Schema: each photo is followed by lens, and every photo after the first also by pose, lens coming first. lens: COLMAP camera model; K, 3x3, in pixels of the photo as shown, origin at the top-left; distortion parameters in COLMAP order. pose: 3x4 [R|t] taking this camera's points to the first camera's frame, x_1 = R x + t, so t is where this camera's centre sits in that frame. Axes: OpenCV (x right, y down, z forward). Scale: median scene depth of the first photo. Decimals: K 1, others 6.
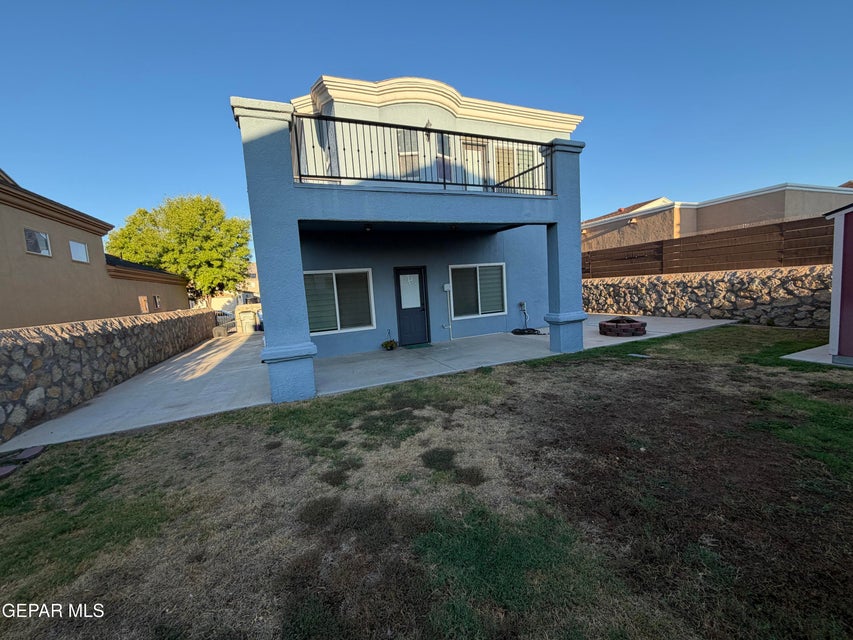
lens RADIAL K [[338.6, 0, 424.2], [0, 338.6, 320.6], [0, 0, 1]] dist [0.001599, -0.000358]
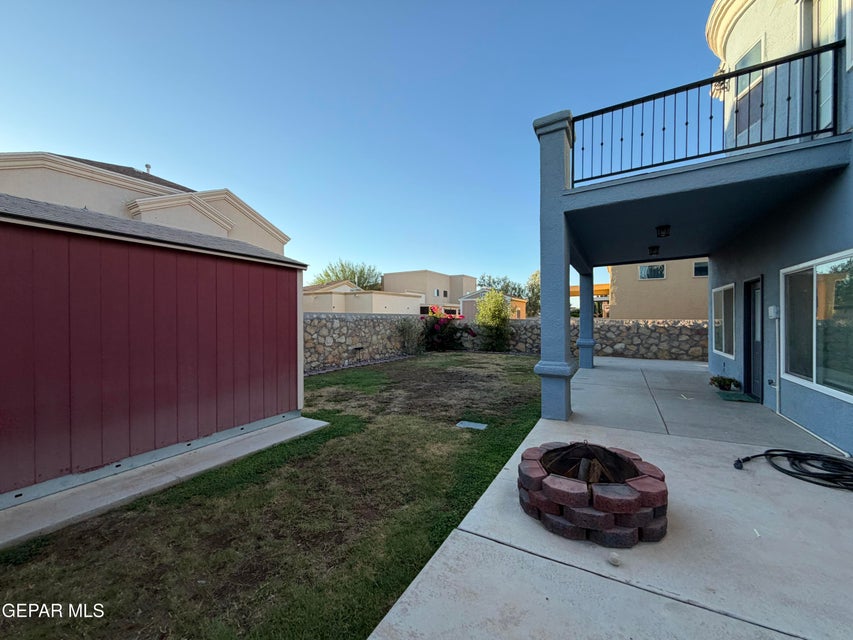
lens RADIAL K [[338.6, 0, 421.4], [0, 338.6, 321.5], [0, 0, 1]] dist [0.001599, -0.000358]
pose [[-0.790569, 0.076711, -0.607550, 0.918928], [-0.002727, 0.991672, 0.128760, -0.167120], [0.612367, 0.103450, -0.783776, 1.195269]]
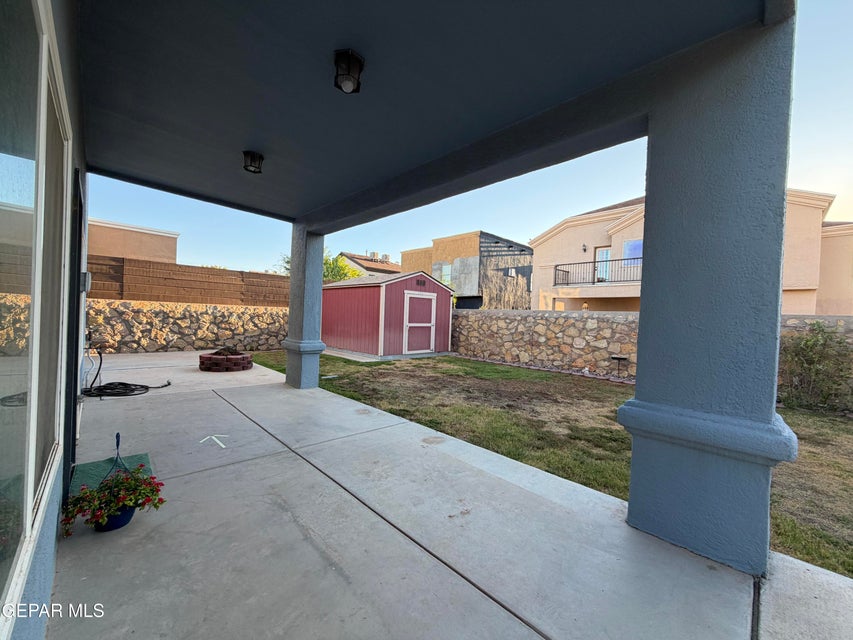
lens RADIAL K [[338.6, 0, 423.3], [0, 338.6, 327.3], [0, 0, 1]] dist [0.001599, -0.000358]
pose [[-0.370358, 0.024904, 0.928555, -0.405579], [0.077670, 0.996970, 0.004240, -0.030263], [-0.925636, 0.073692, -0.371170, 0.904040]]
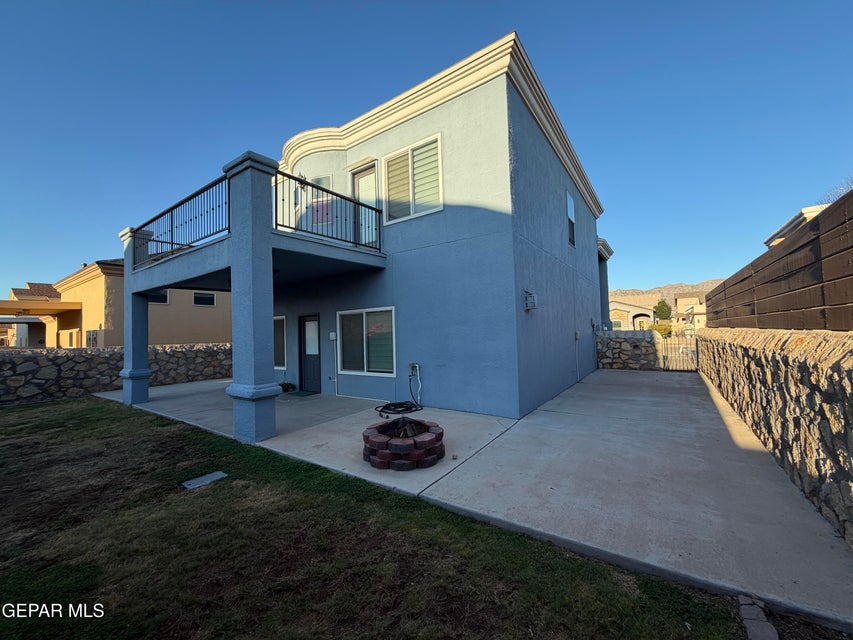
lens RADIAL K [[338.6, 0, 426.3], [0, 338.6, 320.7], [0, 0, 1]] dist [0.001599, -0.000358]
pose [[0.541253, 0.022309, -0.840564, 1.063202], [-0.091237, 0.995304, -0.032333, -0.146264], [0.835895, 0.094191, 0.540747, 0.791840]]
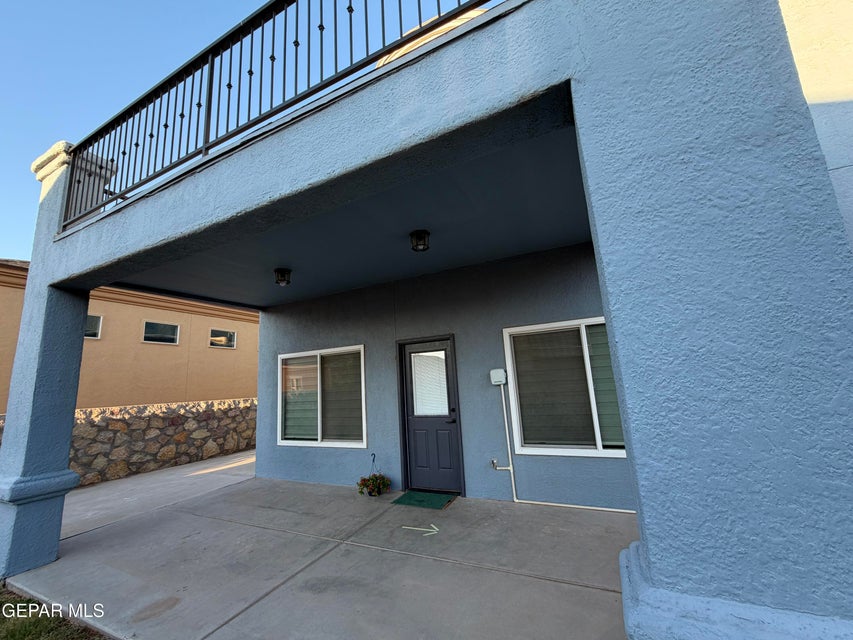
lens RADIAL K [[338.6, 0, 426.2], [0, 338.6, 321.7], [0, 0, 1]] dist [0.001599, -0.000358]
pose [[0.671817, -0.102547, -0.733585, 0.384272], [-0.063099, 0.978847, -0.194619, -0.083192], [0.738025, 0.177036, 0.651135, 0.679841]]
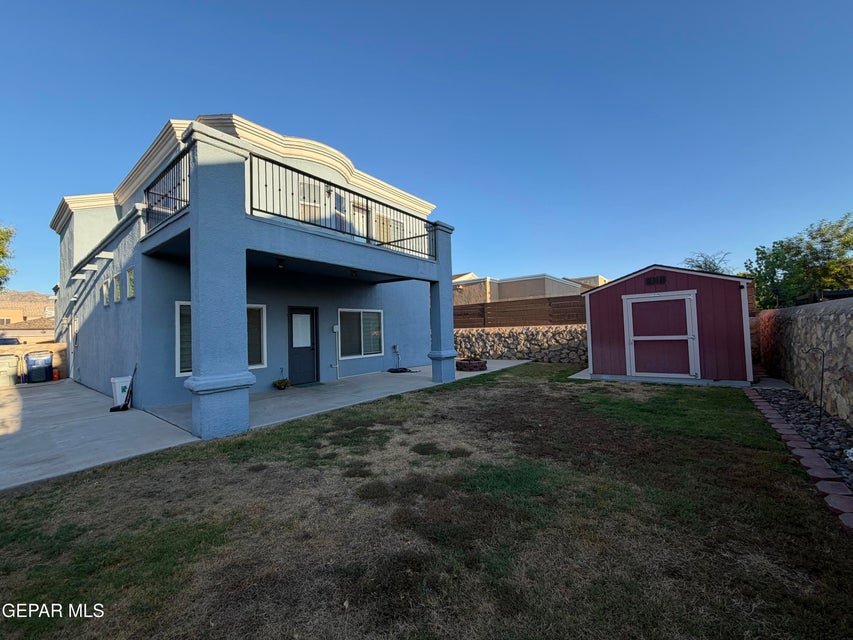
lens RADIAL K [[338.6, 0, 423.6], [0, 338.6, 320.9], [0, 0, 1]] dist [0.001599, -0.000358]
pose [[0.871101, 0.056406, 0.487854, -0.236650], [0.019213, 0.988708, -0.148620, 0.045997], [-0.490728, 0.138836, 0.860181, -0.060742]]
